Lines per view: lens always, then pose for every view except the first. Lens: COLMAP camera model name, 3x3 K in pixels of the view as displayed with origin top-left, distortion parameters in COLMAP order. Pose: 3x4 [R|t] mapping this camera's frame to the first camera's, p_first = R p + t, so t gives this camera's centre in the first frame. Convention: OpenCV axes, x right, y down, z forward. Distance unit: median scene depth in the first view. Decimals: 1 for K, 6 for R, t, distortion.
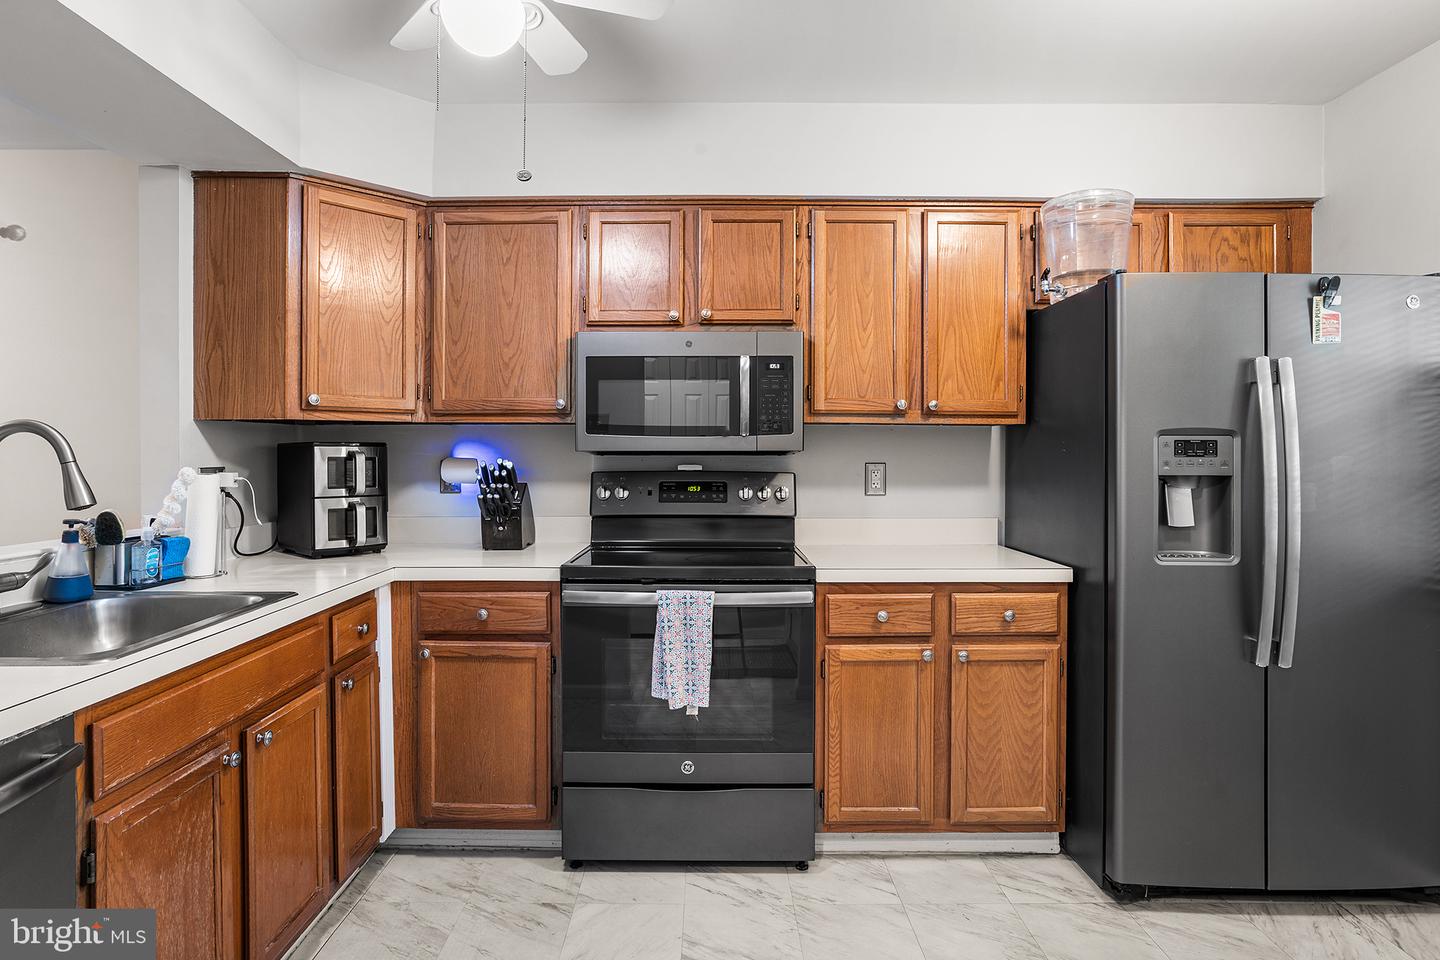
lens RADIAL K [[756.1, 0, 721.3], [0, 756.1, 457.1], [0, 0, 1]] dist [-0.057924, 0.044112]
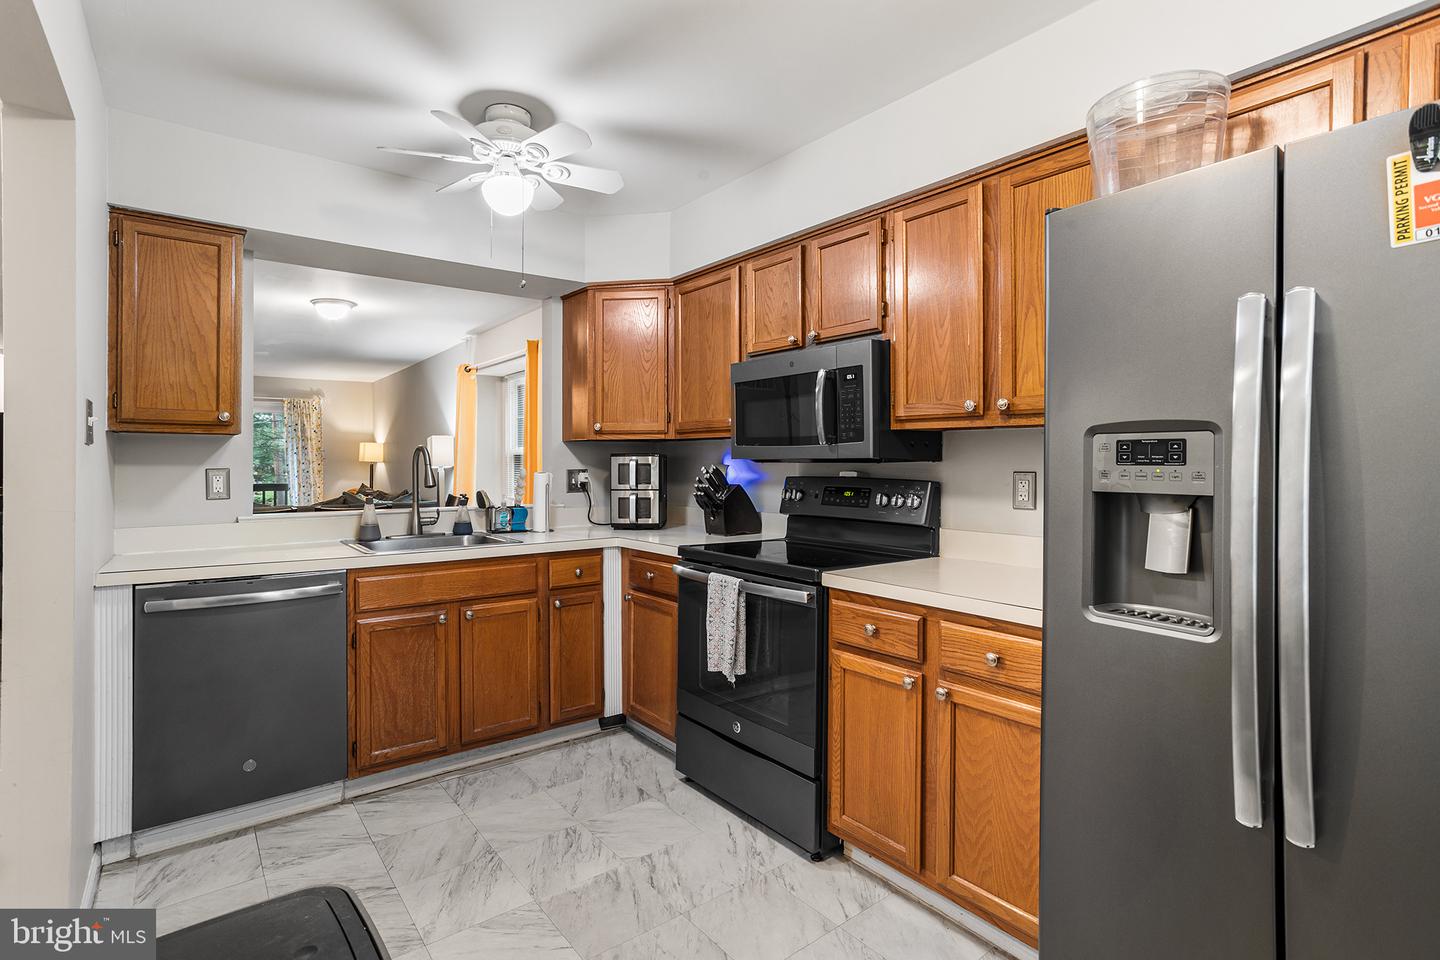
lens RADIAL K [[704.6, 0, 716.6], [0, 704.6, 463.9], [0, 0, 1]] dist [-0.041113, 0.029076]
pose [[0.611723, 0.002695, -0.791067, 0.792321], [-0.004654, 0.999989, -0.000192, 0.000303], [0.791058, 0.003799, 0.611729, 0.292786]]
